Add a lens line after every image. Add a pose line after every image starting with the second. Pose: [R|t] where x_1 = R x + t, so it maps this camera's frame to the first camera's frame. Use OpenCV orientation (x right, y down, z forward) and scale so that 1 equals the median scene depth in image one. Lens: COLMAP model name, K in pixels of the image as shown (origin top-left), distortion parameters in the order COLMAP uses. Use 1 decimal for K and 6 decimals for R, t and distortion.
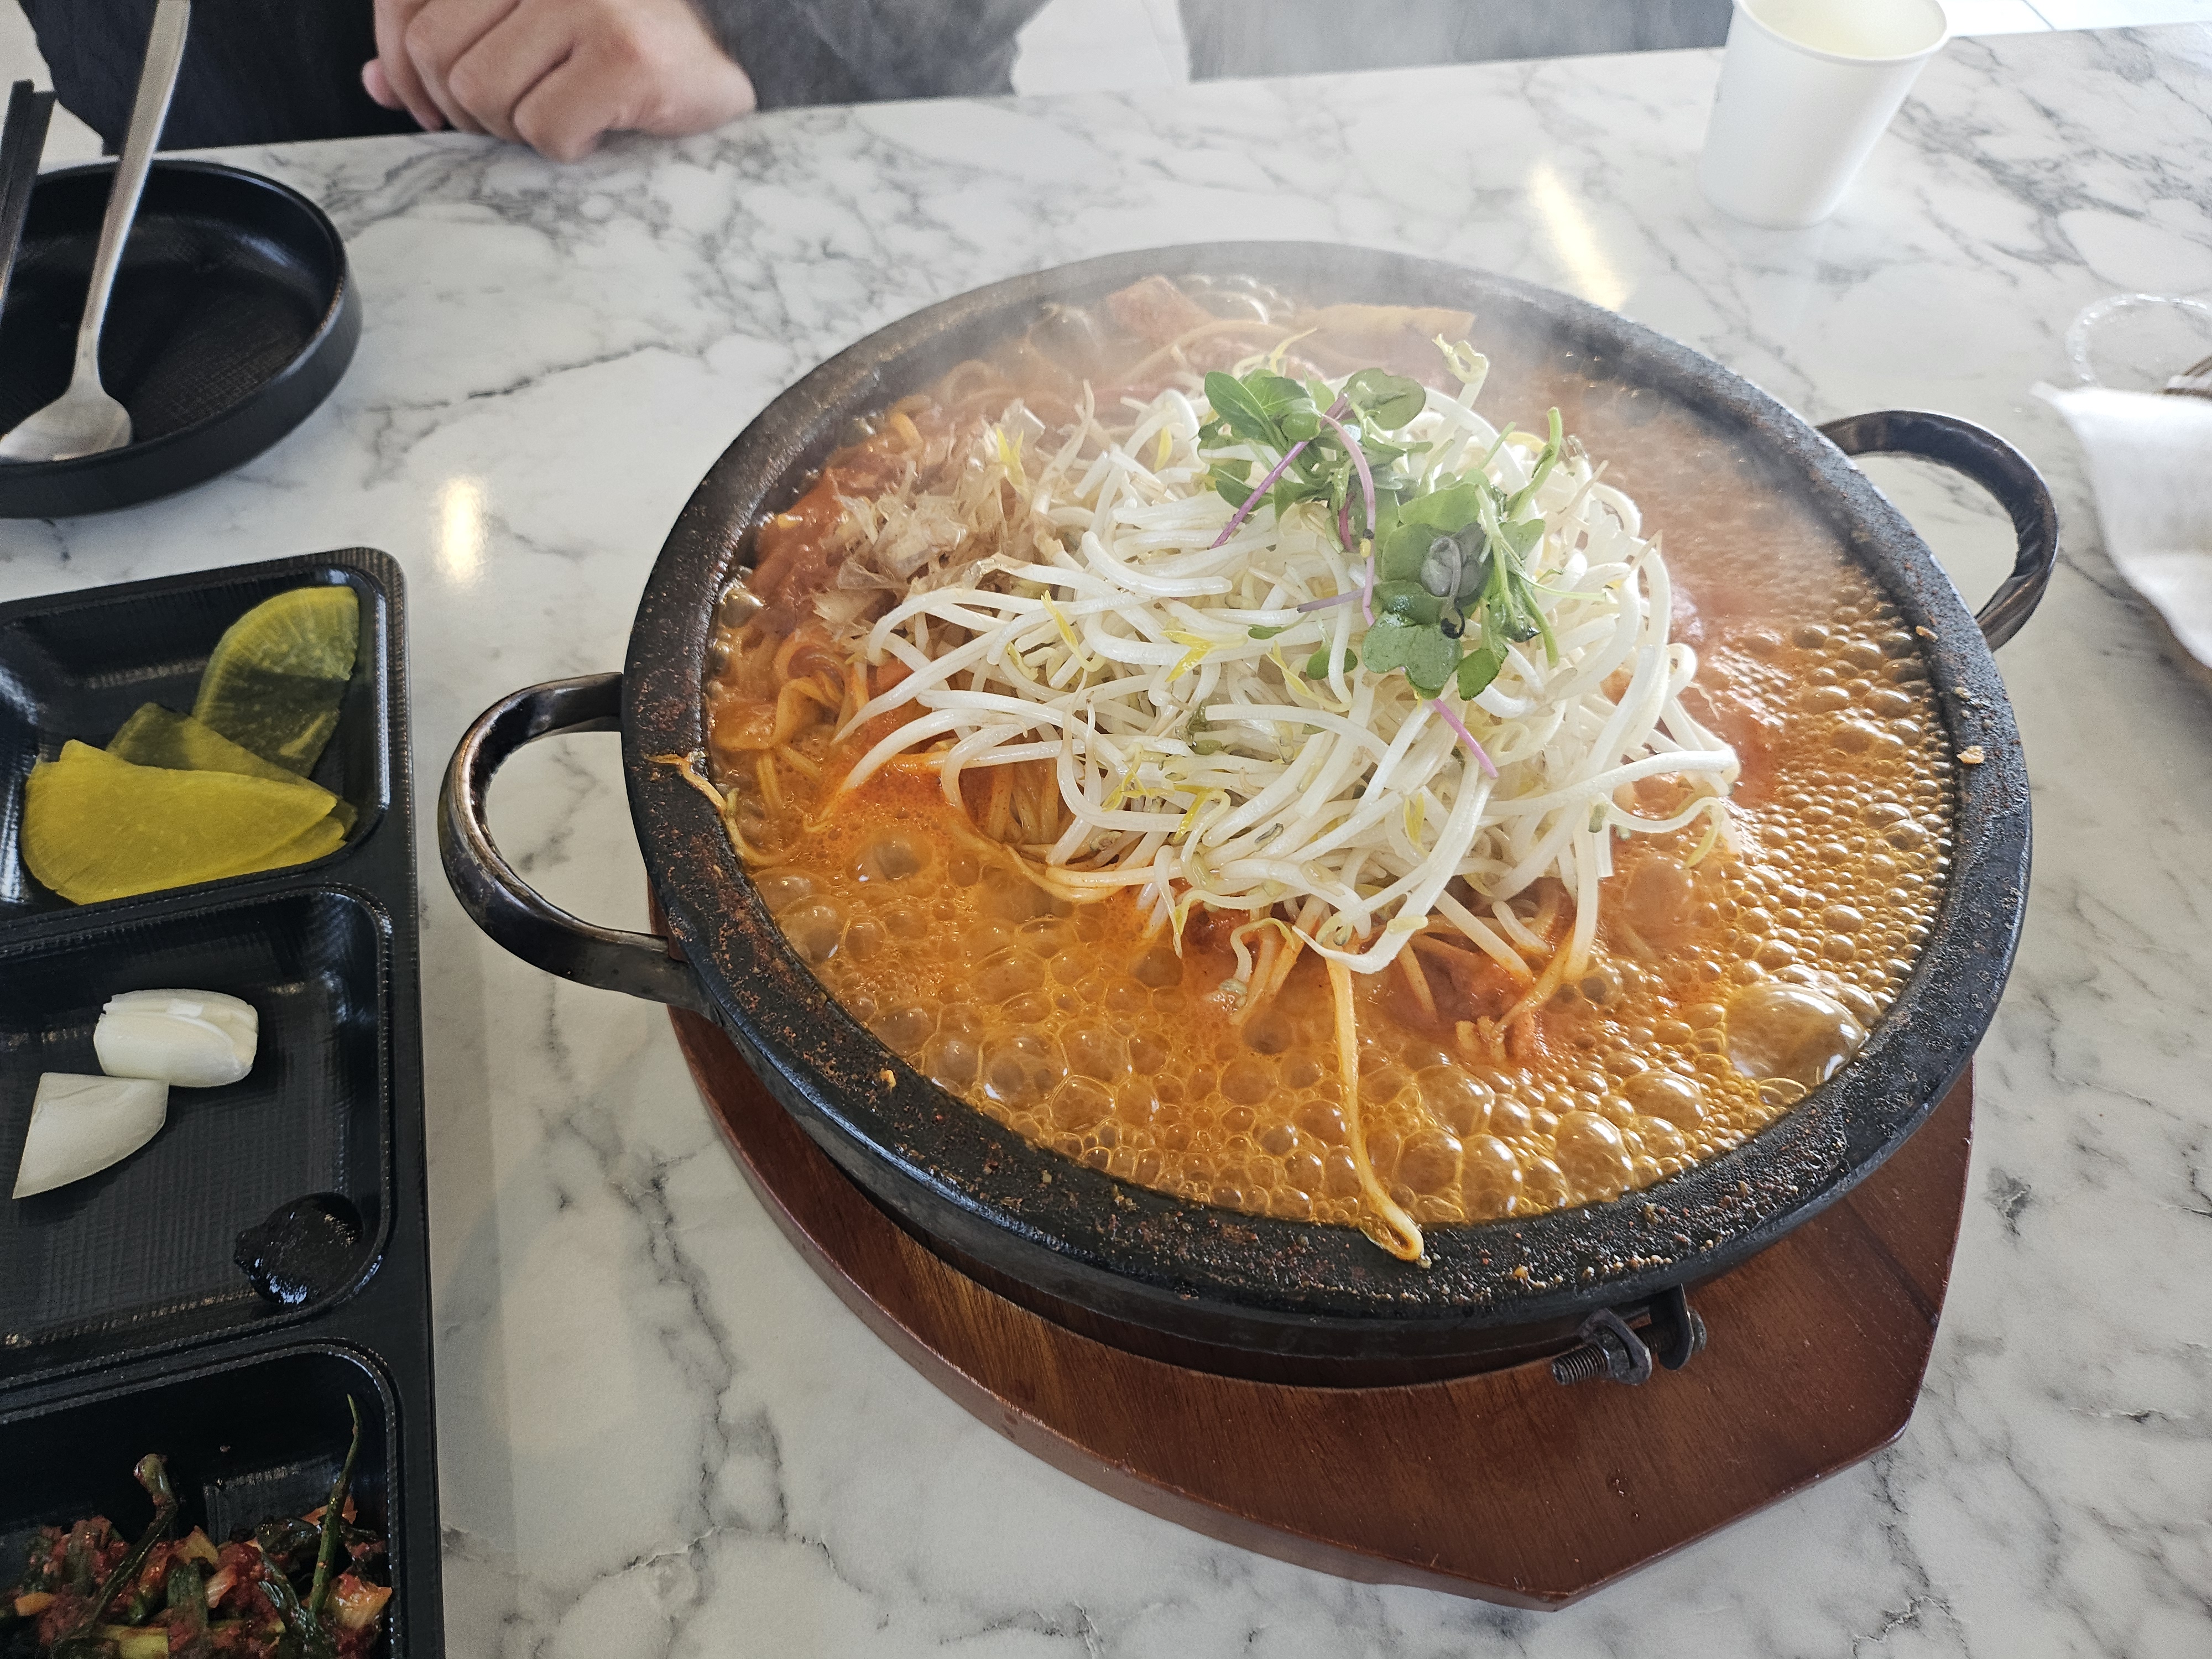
lens RADIAL K [[1575.8, 0, 1093.3], [0, 1575.8, 833.0], [0, 0, 1]] dist [0.039831, -0.053299]
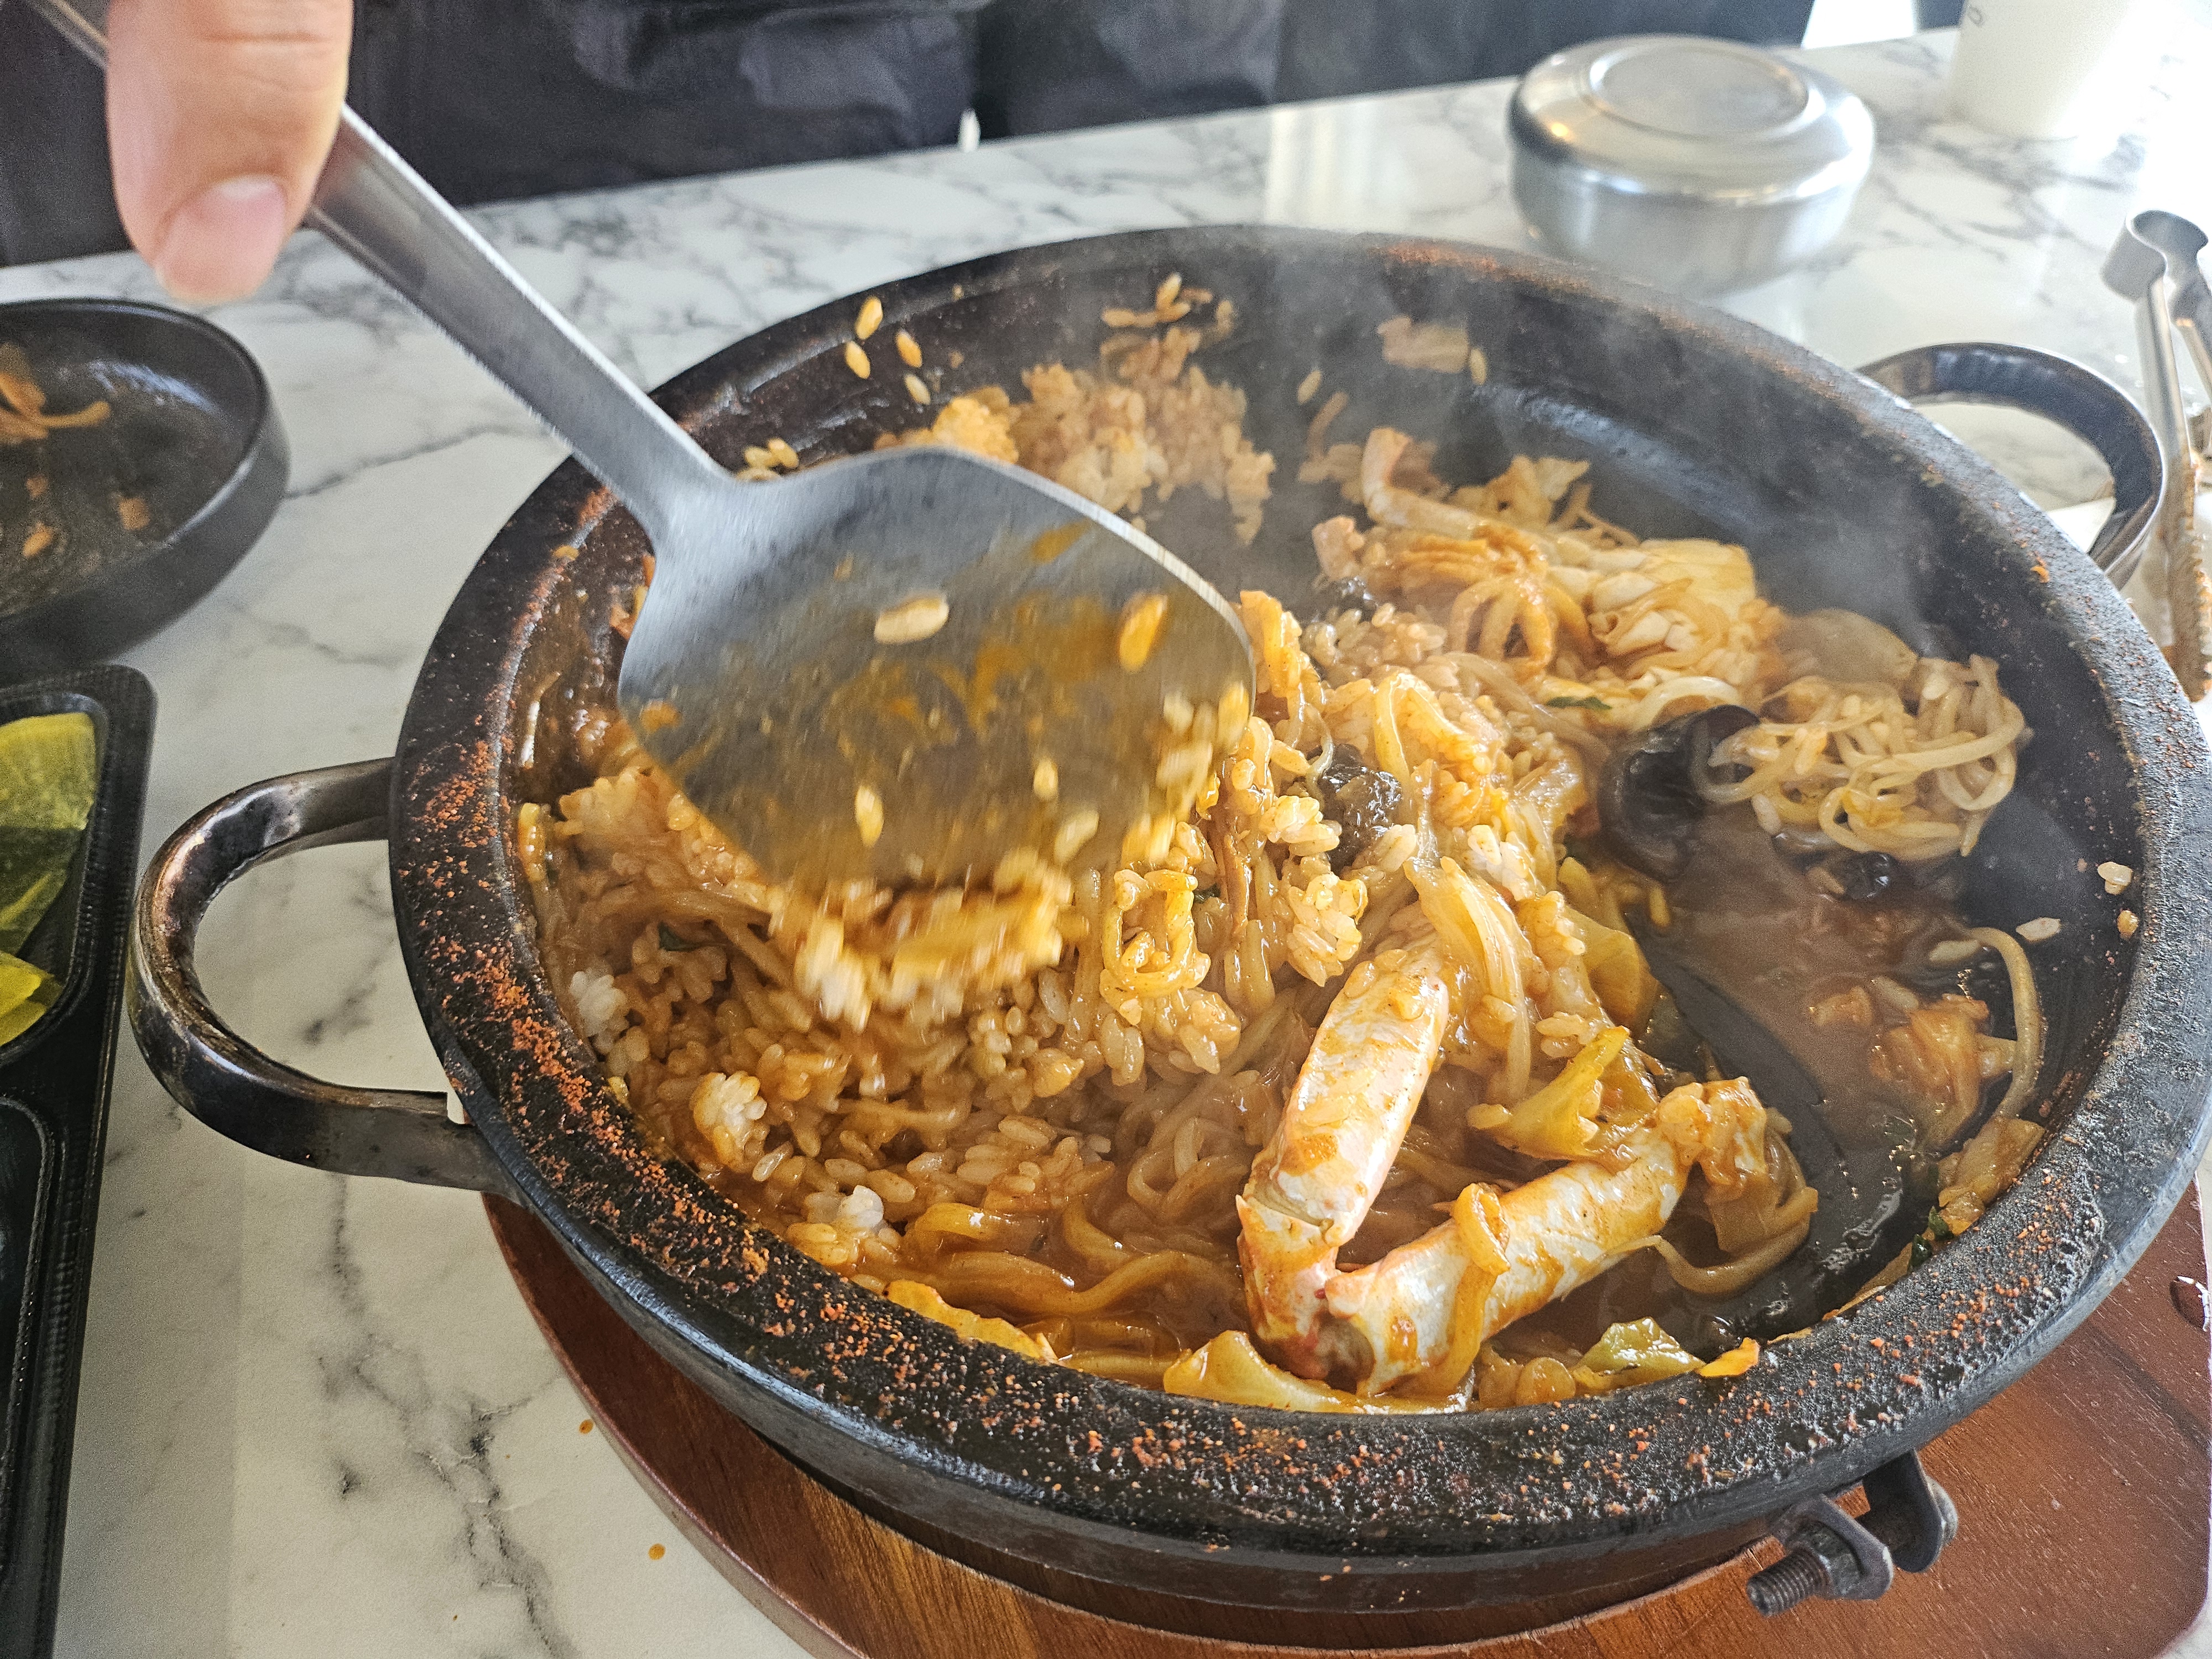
lens RADIAL K [[1579.6, 0, 1126.7], [0, 1579.6, 833.6], [0, 0, 1]] dist [0.030211, -0.058756]
pose [[0.995196, -0.088393, 0.042102, 0.017673], [0.092327, 0.990376, -0.103107, 0.048516], [-0.032582, 0.106498, 0.993779, 0.244559]]
